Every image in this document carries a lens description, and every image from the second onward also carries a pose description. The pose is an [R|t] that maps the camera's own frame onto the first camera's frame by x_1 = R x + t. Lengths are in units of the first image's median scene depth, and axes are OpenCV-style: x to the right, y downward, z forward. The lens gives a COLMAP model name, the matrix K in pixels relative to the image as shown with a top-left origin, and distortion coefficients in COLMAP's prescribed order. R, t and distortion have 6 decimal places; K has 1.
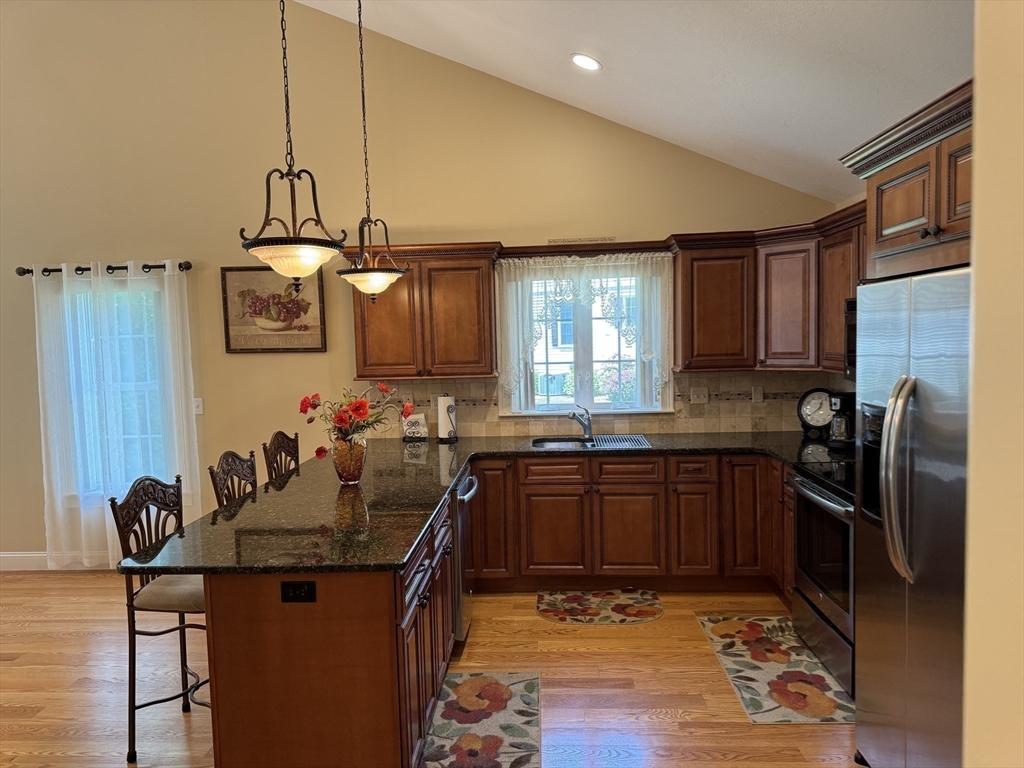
lens RADIAL K [[721.3, 0, 508.6], [0, 721.3, 386.8], [0, 0, 1]] dist [0.045709, -0.041422]
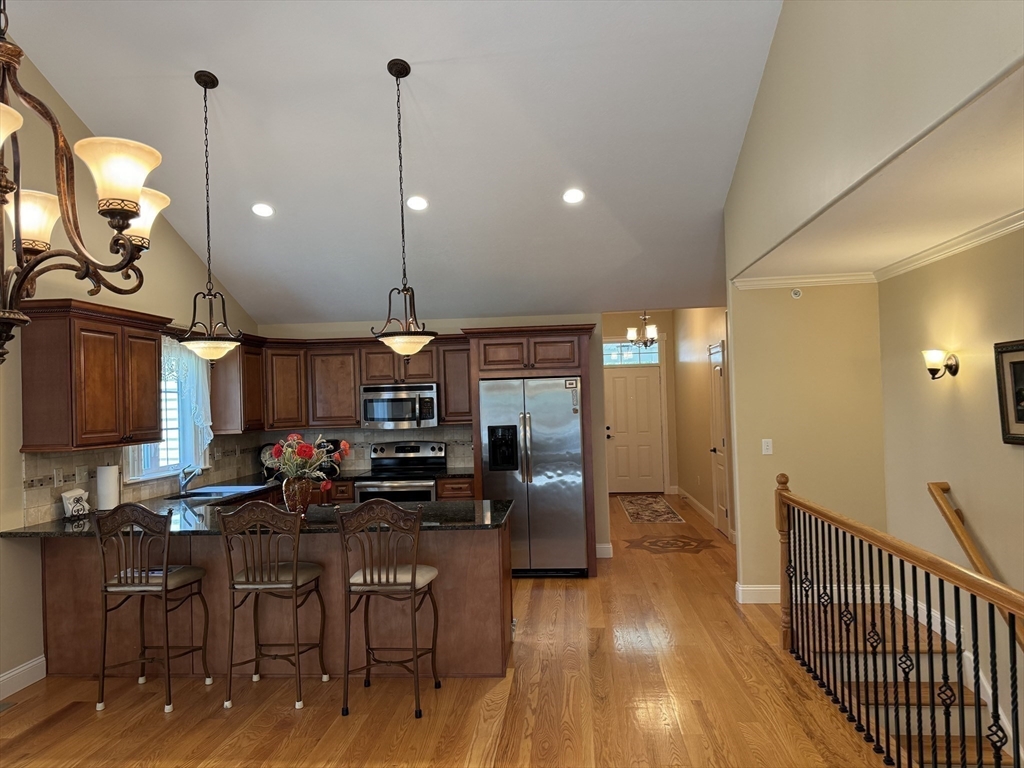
lens RADIAL K [[716.9, 0, 510.2], [0, 716.9, 378.0], [0, 0, 1]] dist [0.049280, -0.048622]
pose [[0.028441, 0.060729, 0.997749, -1.231145], [0.102046, 0.992761, -0.063334, 0.014849], [-0.994373, 0.103618, 0.022038, 0.511333]]
